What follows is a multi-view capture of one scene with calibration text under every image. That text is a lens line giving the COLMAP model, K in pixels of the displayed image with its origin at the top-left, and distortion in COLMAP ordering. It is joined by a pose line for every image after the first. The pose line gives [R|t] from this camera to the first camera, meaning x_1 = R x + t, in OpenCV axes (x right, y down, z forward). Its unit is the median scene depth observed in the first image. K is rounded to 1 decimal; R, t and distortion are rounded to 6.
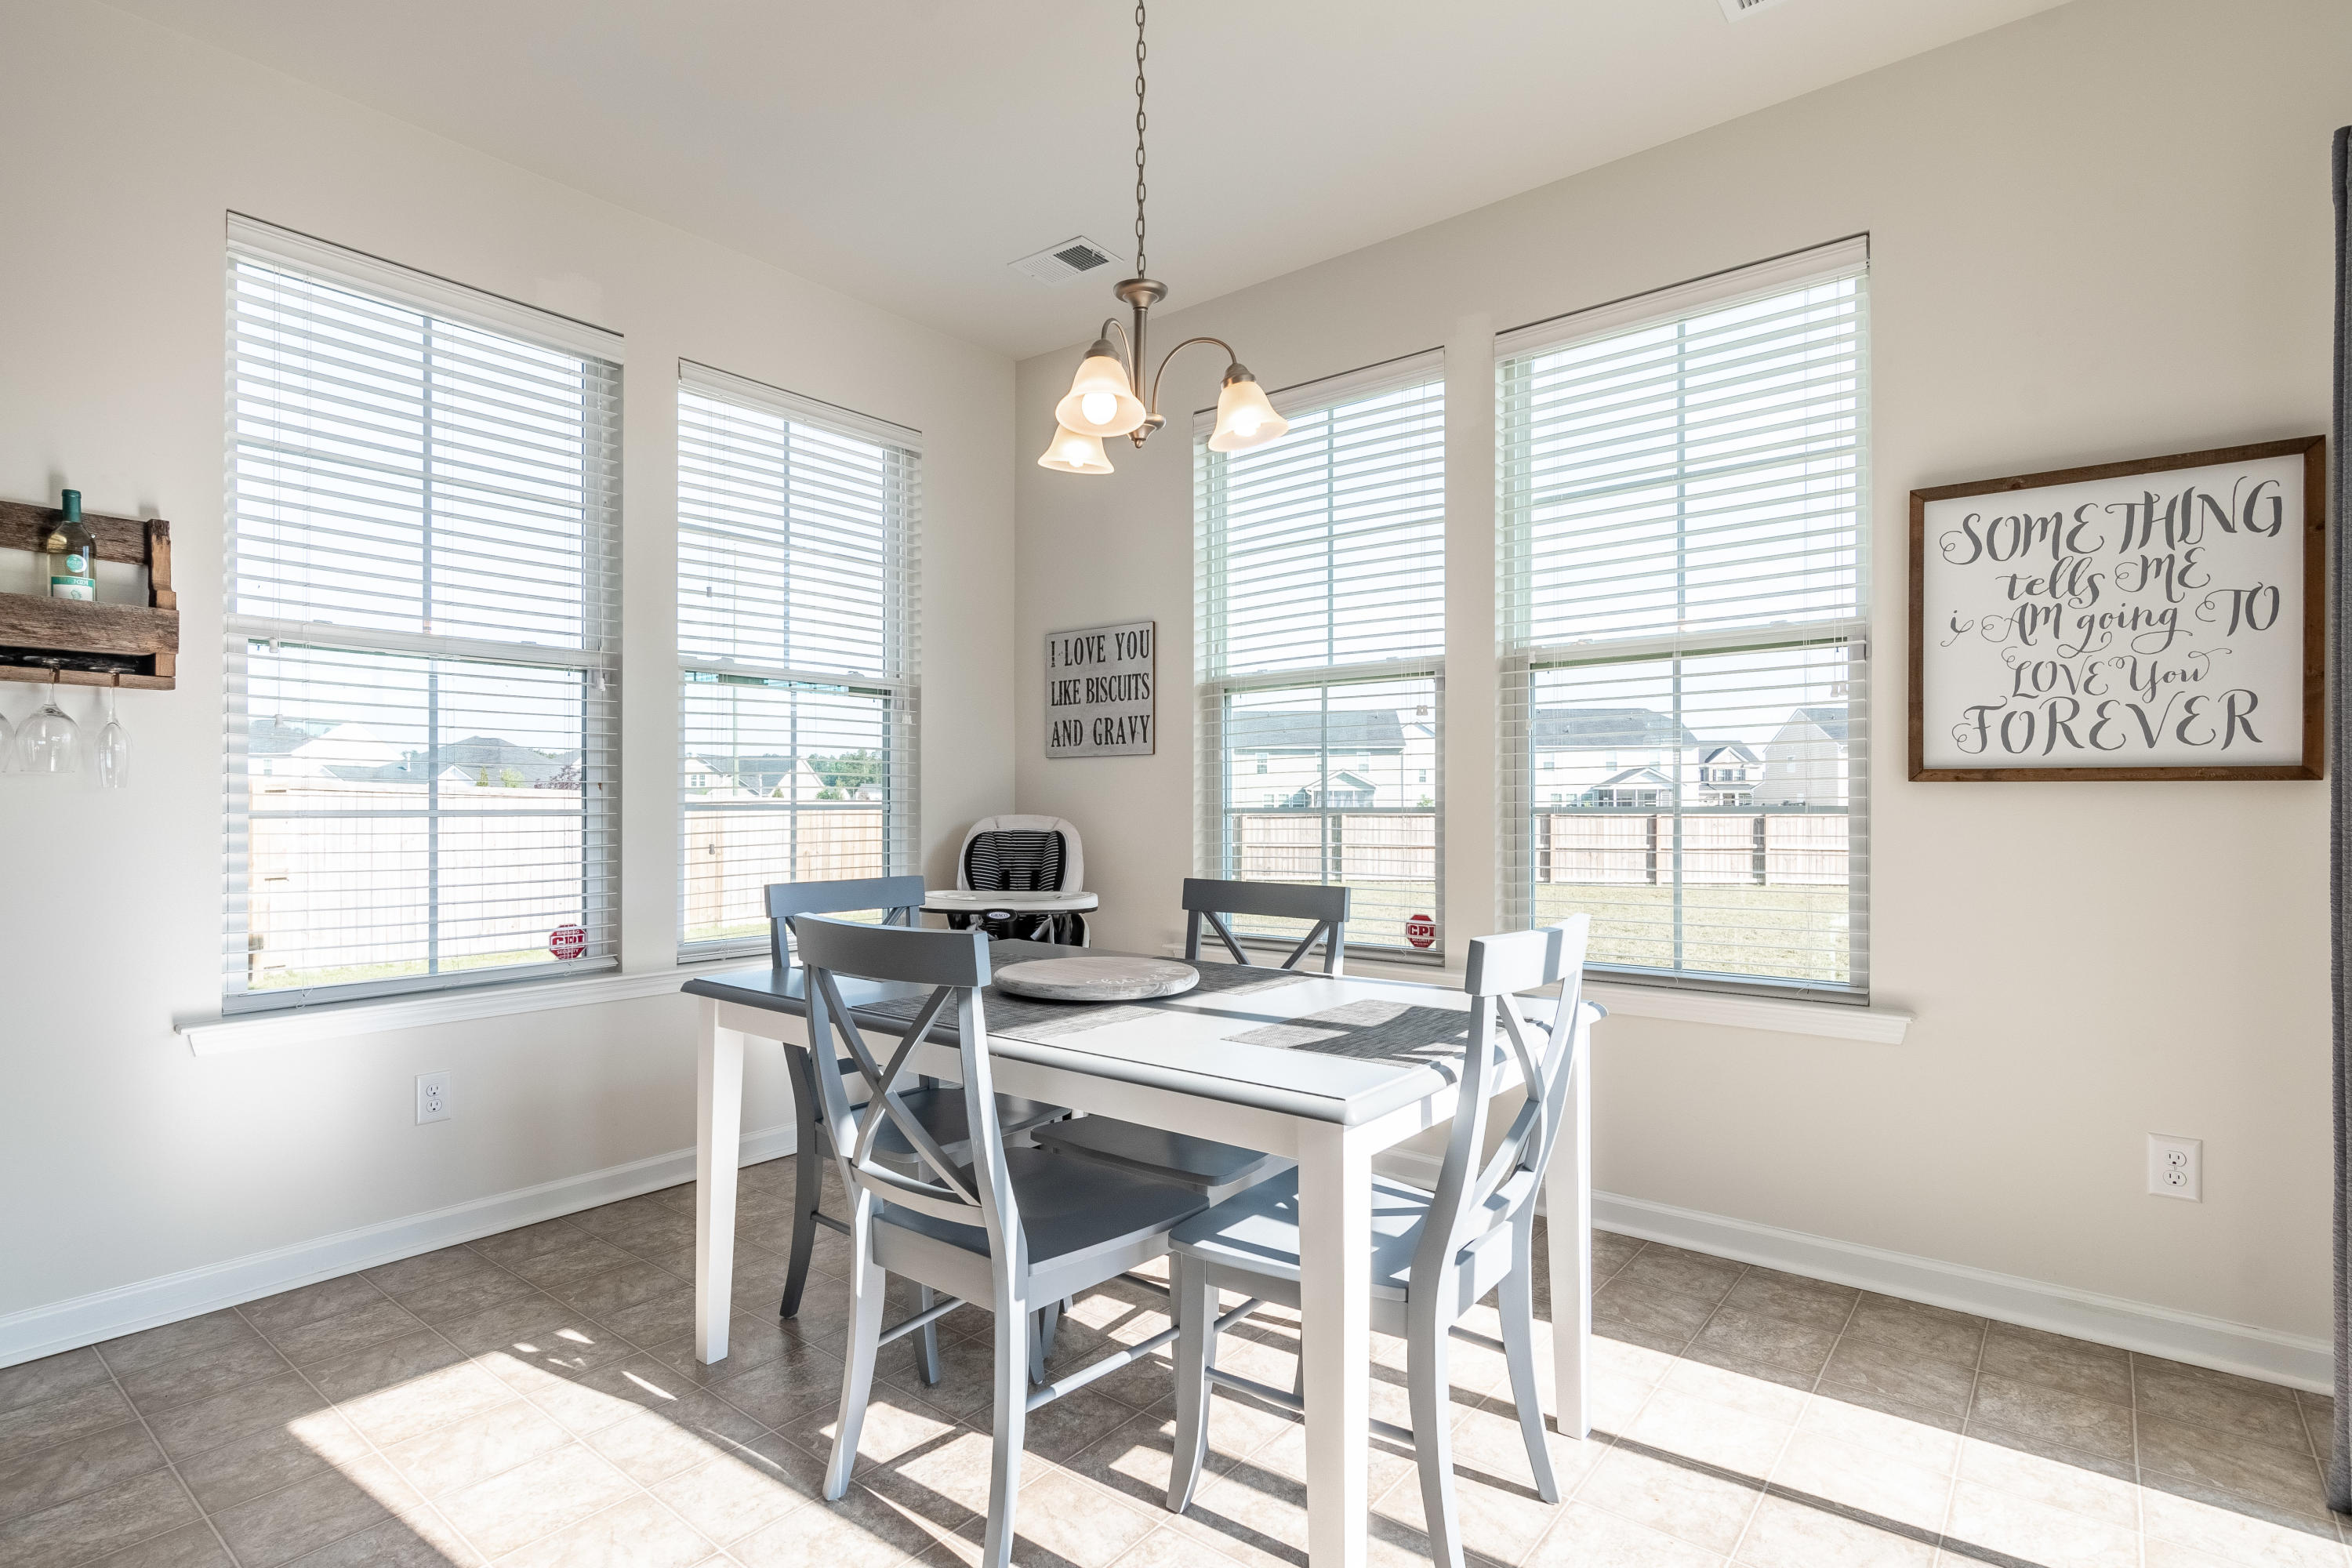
lens RADIAL K [[1149.4, 0, 1173.6], [0, 1149.4, 802.0], [0, 0, 1]] dist [-0.001214, 0.000138]
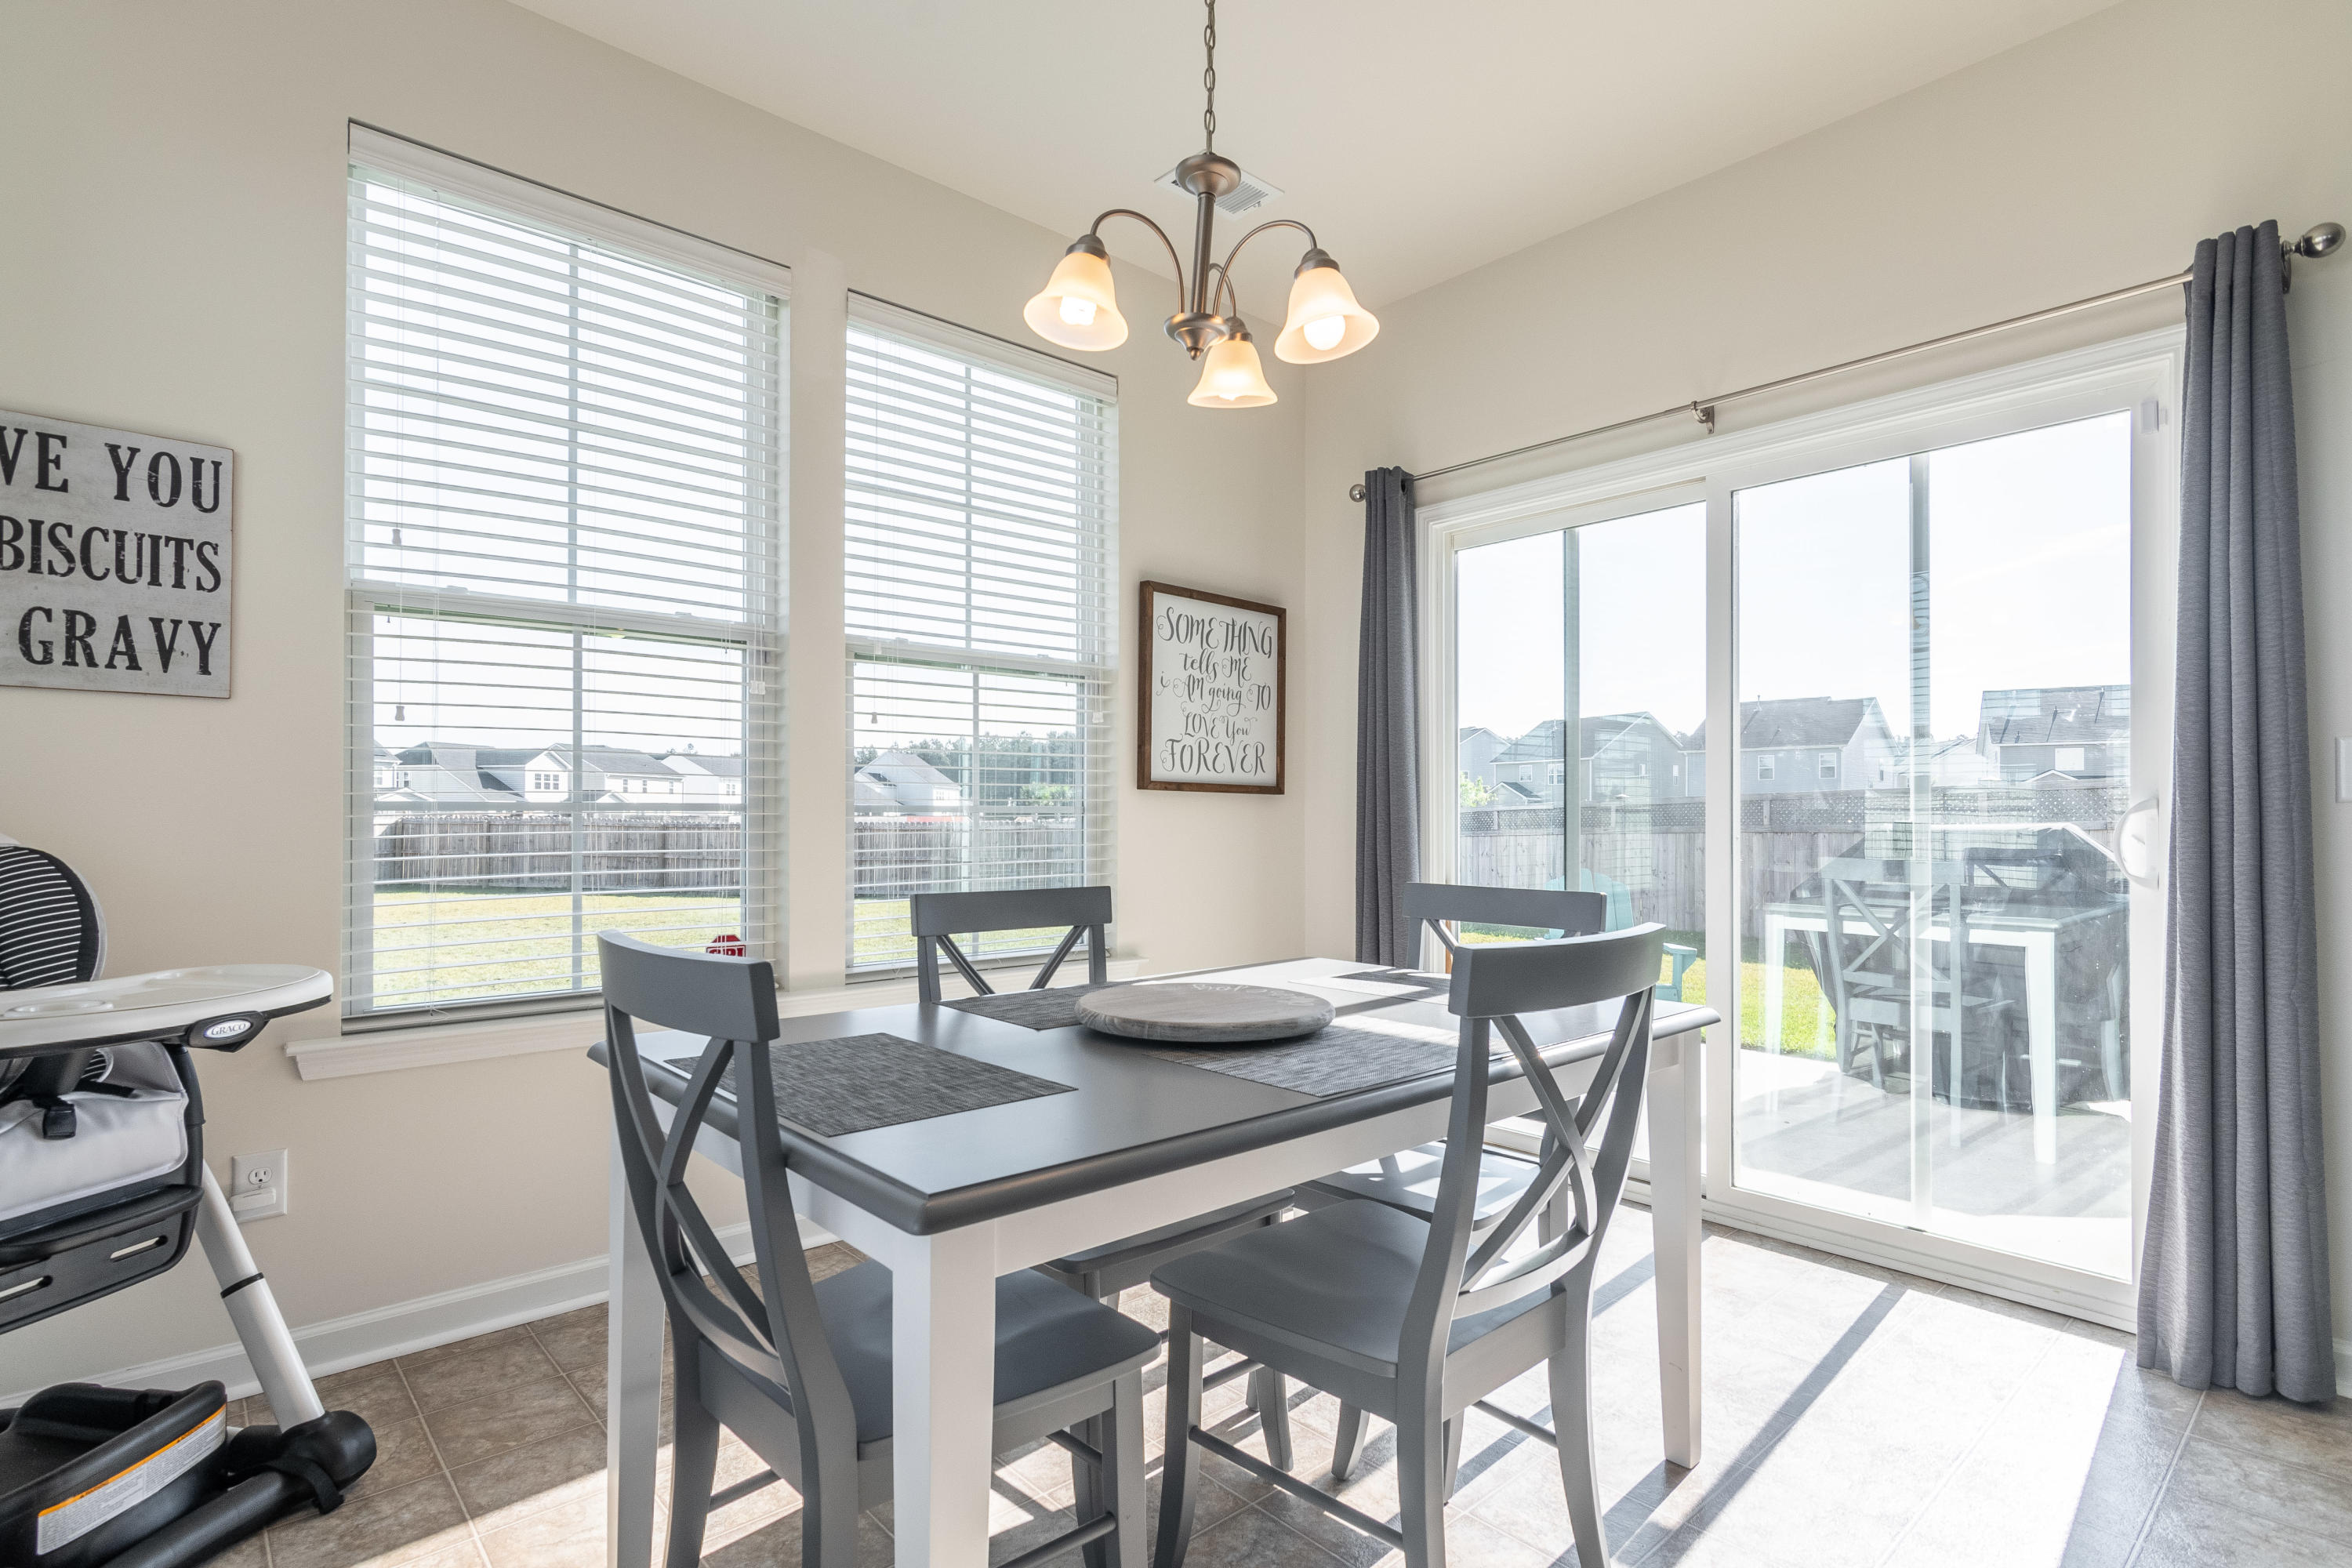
lens RADIAL K [[1155.0, 0, 1168.1], [0, 1155.0, 812.8], [0, 0, 1]] dist [0.000457, 0.000170]
pose [[0.162022, 0.004390, 0.986777, -0.629135], [-0.008333, 0.999961, -0.003081, 0.012551], [-0.986752, -0.007724, 0.162053, 0.640183]]
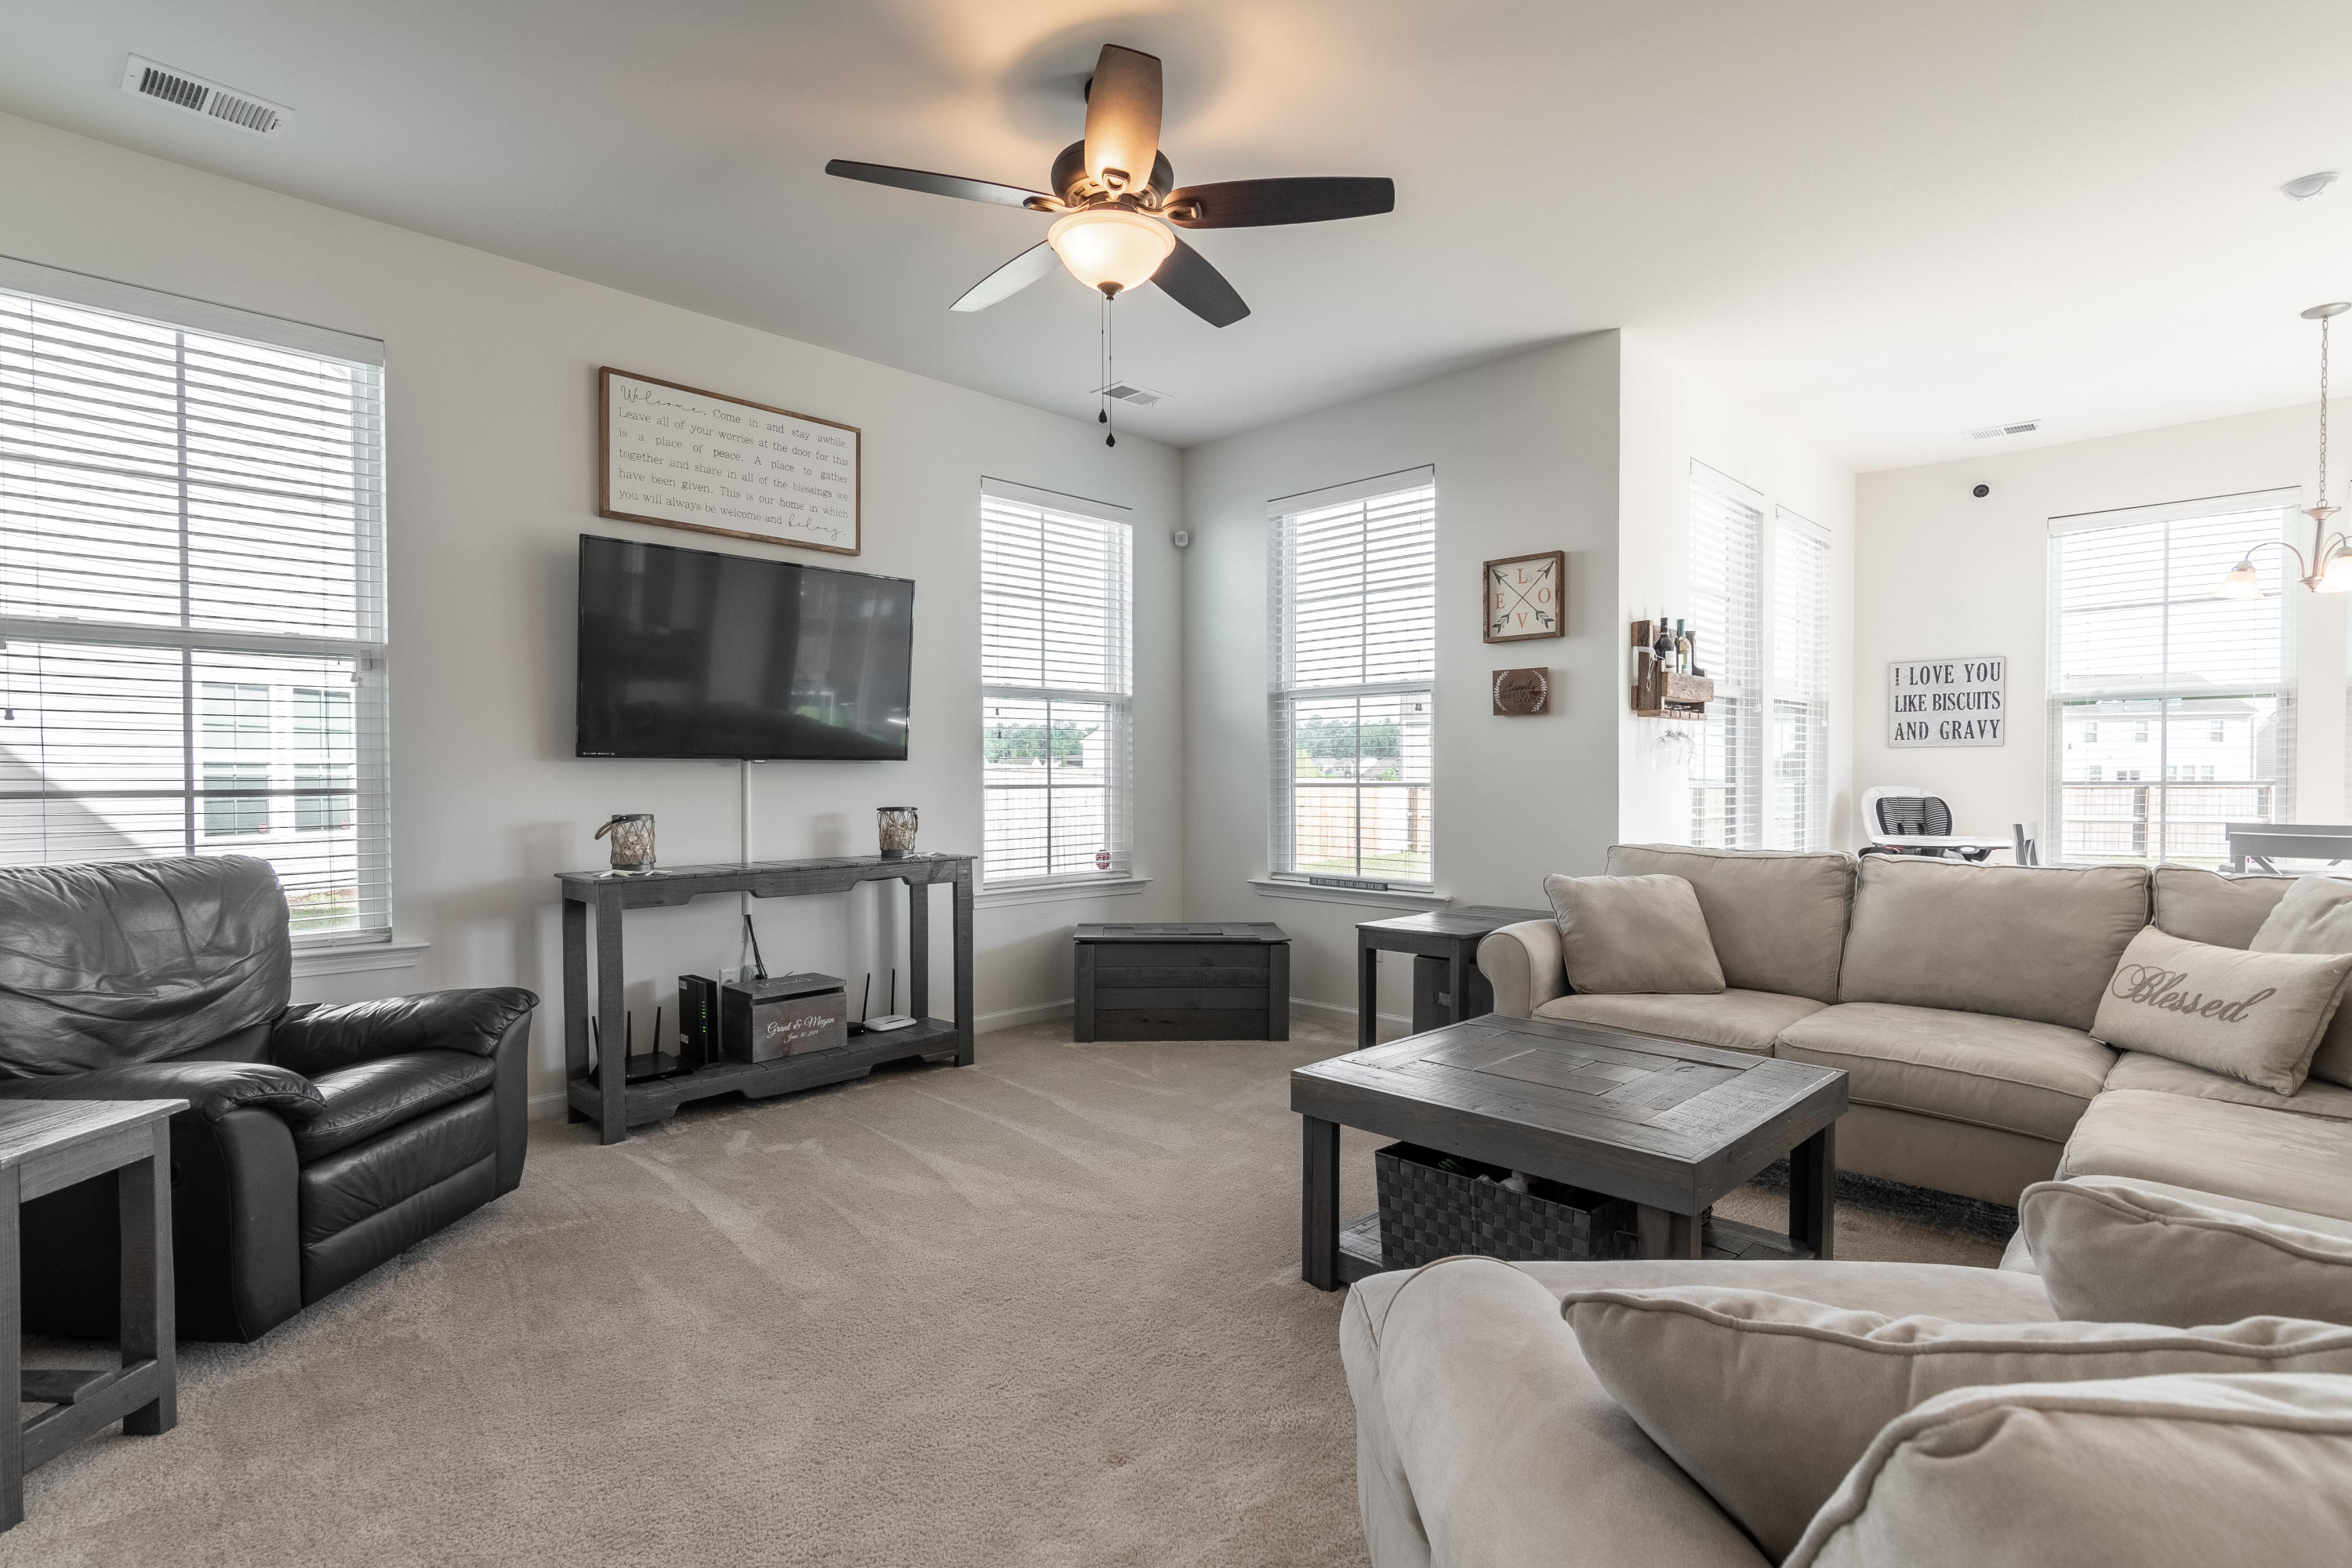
lens RADIAL K [[1149.4, 0, 1173.6], [0, 1149.4, 802.0], [0, 0, 1]] dist [-0.001214, 0.000138]
pose [[0.995348, -0.000258, -0.096340, -1.251419], [0.002772, 0.999659, 0.025959, -0.013725], [0.096300, -0.026106, 0.995010, -0.779555]]
